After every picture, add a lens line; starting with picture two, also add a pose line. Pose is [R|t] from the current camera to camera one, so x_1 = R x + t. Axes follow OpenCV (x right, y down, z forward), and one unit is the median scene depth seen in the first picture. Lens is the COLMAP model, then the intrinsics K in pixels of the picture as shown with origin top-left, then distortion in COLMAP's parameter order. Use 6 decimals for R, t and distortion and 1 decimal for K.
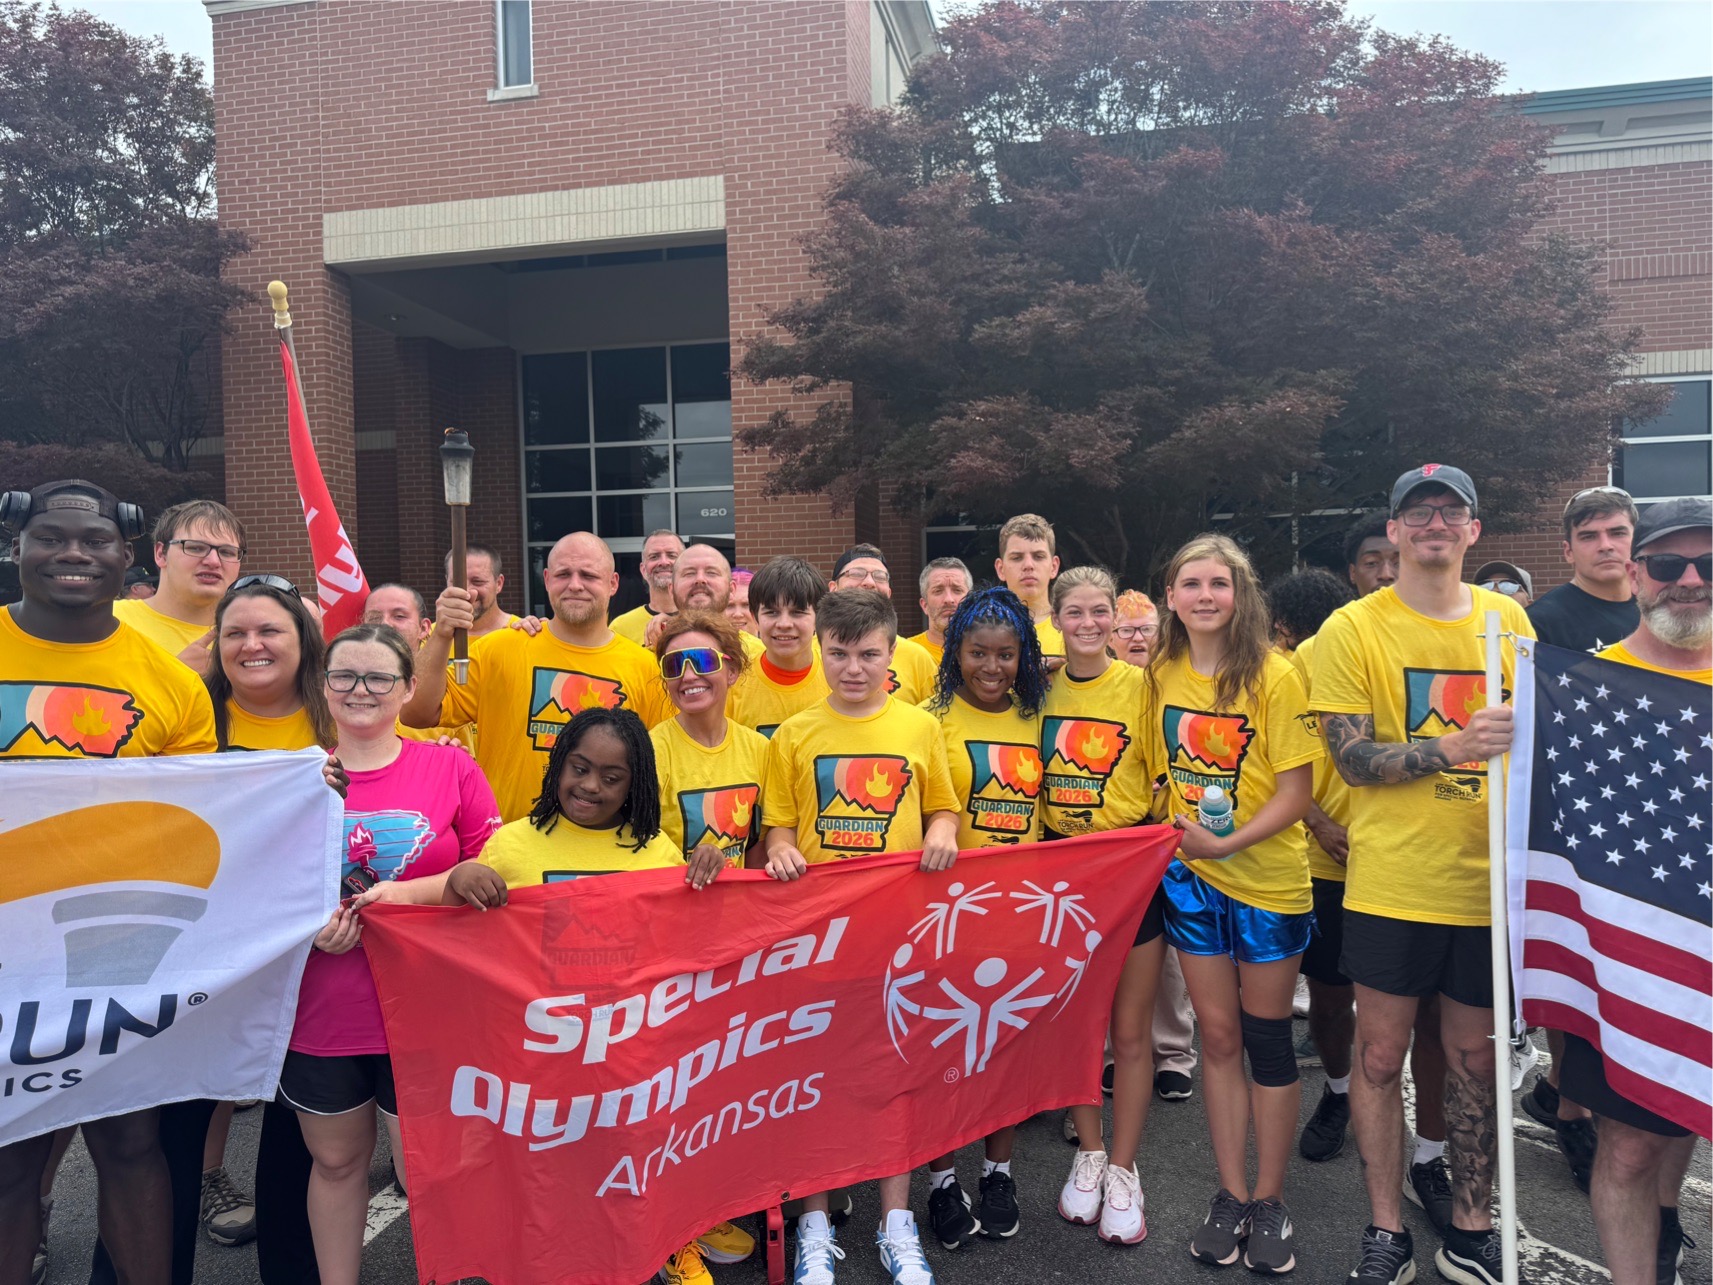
lens RADIAL K [[1214.9, 0, 864.4], [0, 1214.9, 653.9], [0, 0, 1]] dist [0.033517, -0.037808]
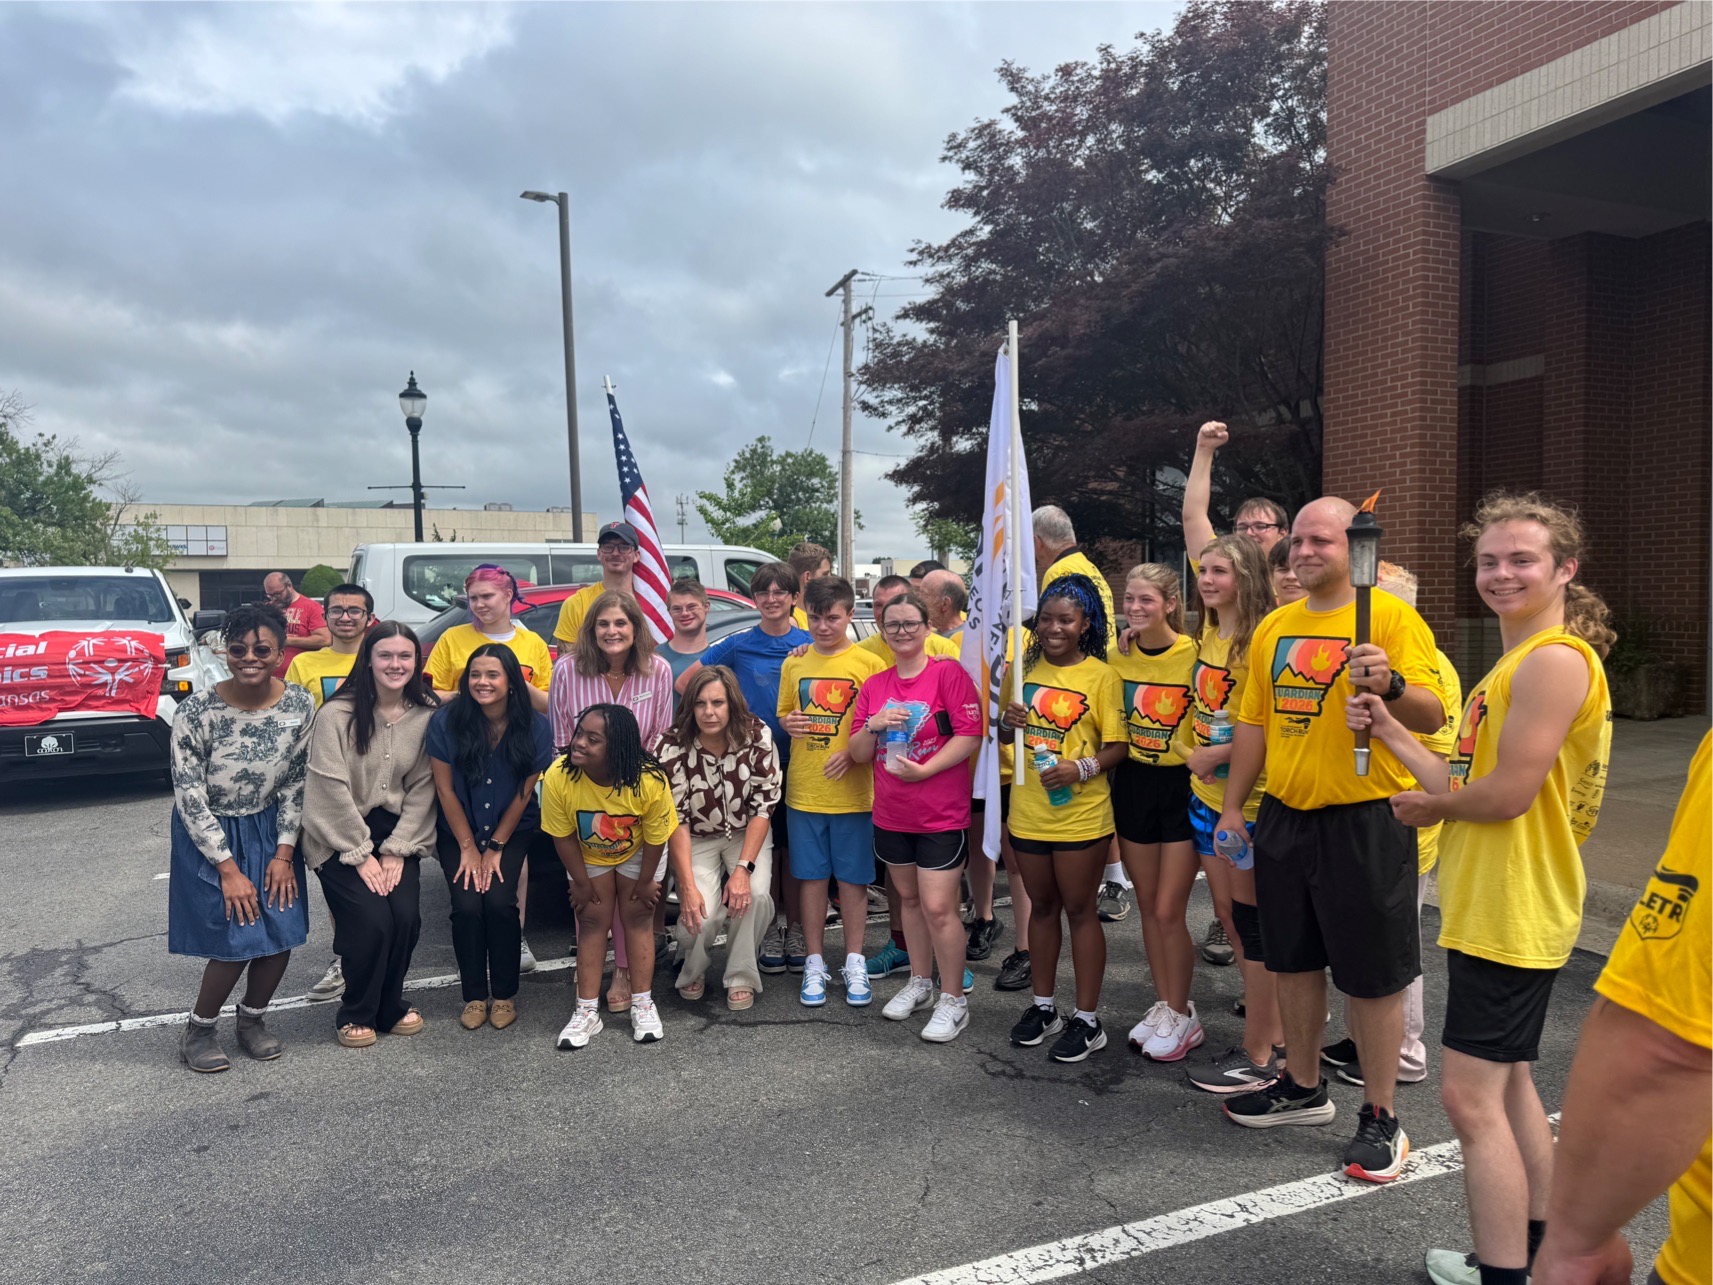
lens RADIAL K [[1214.9, 0, 865.0], [0, 1214.9, 660.6], [0, 0, 1]] dist [0.033517, -0.037808]
pose [[0.571097, 0.053689, -0.819125, 0.077169], [-0.015156, 0.998378, 0.054872, -0.008889], [0.820743, -0.018923, 0.570984, 0.156717]]
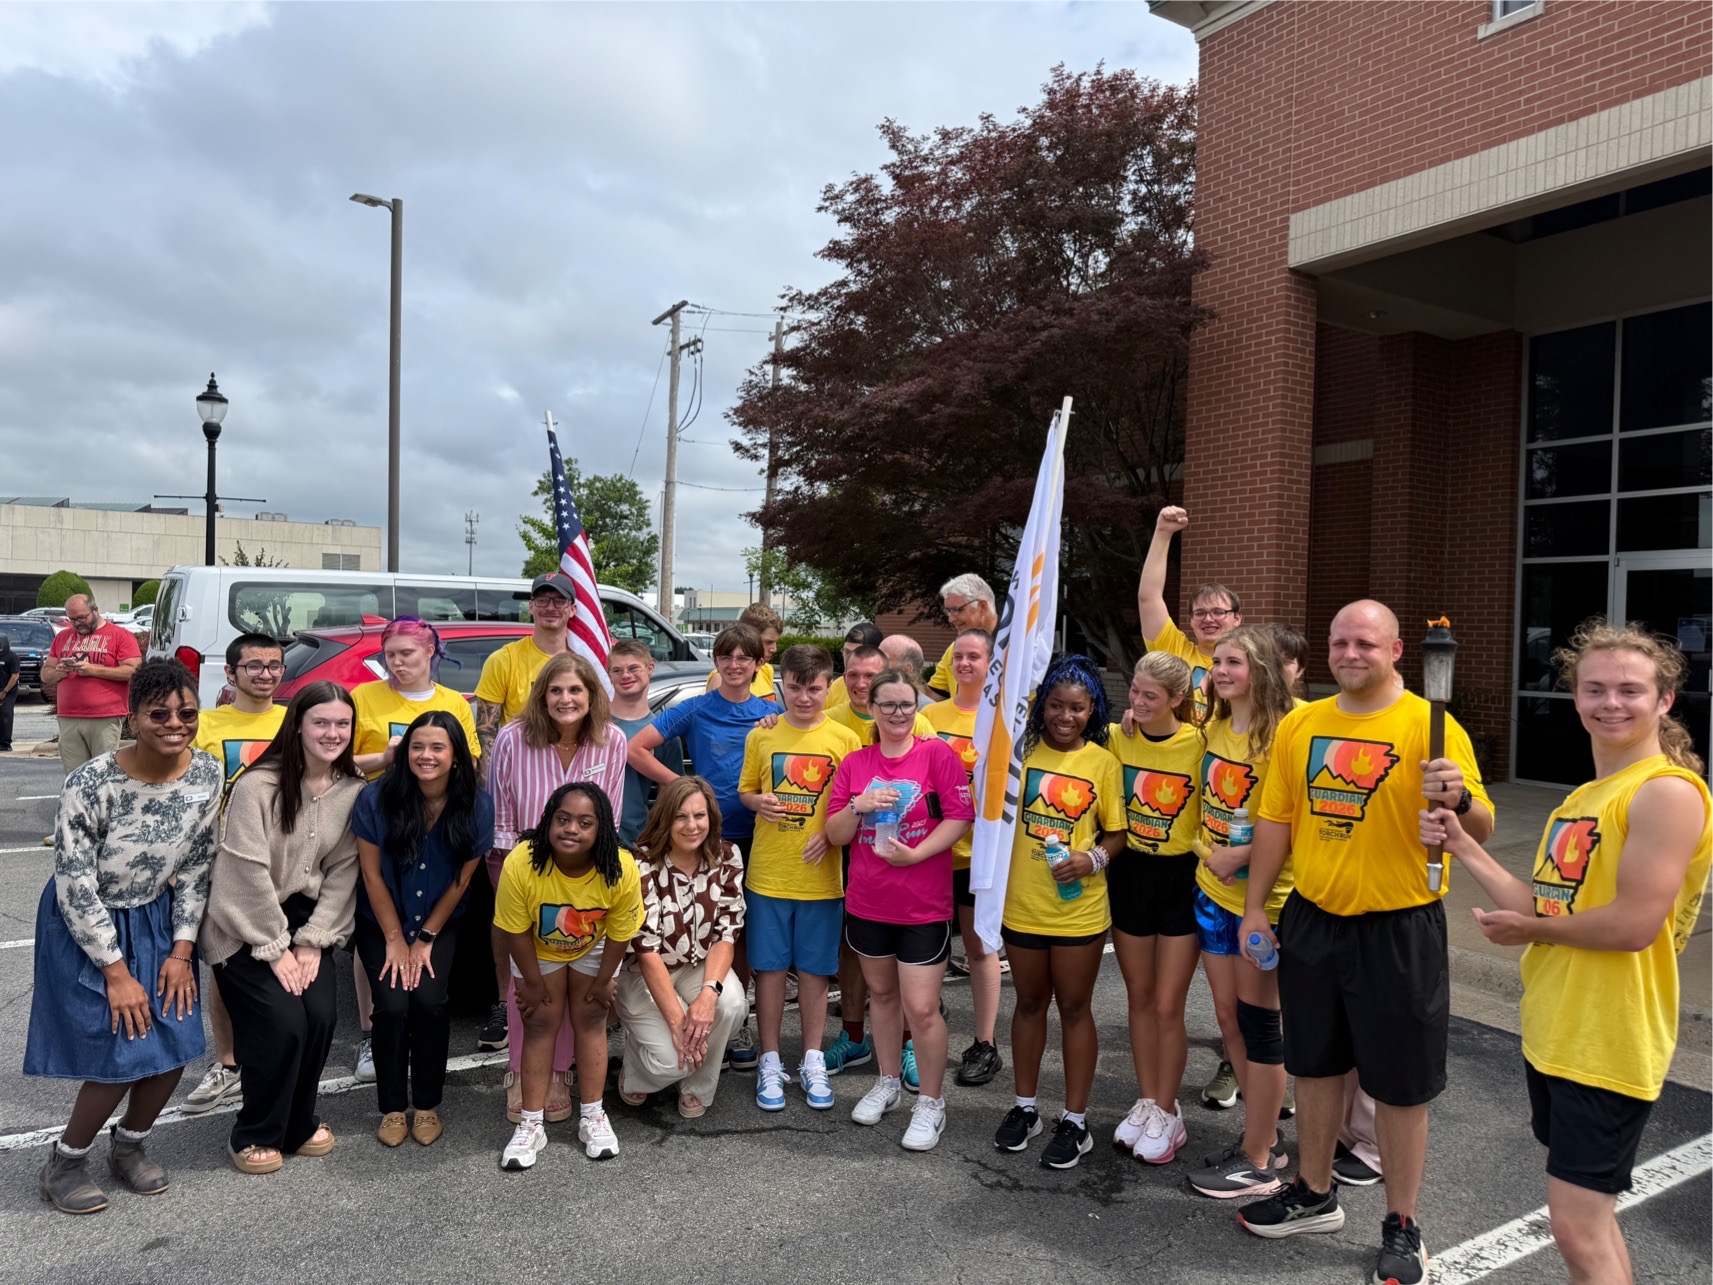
lens RADIAL K [[1223.3, 0, 866.7], [0, 1223.3, 641.5], [0, 0, 1]] dist [0.031958, -0.031327]
pose [[0.696306, 0.040984, -0.716574, 0.024811], [-0.053273, 0.998566, 0.005347, -0.019891], [0.715765, 0.034451, 0.697491, 0.120416]]
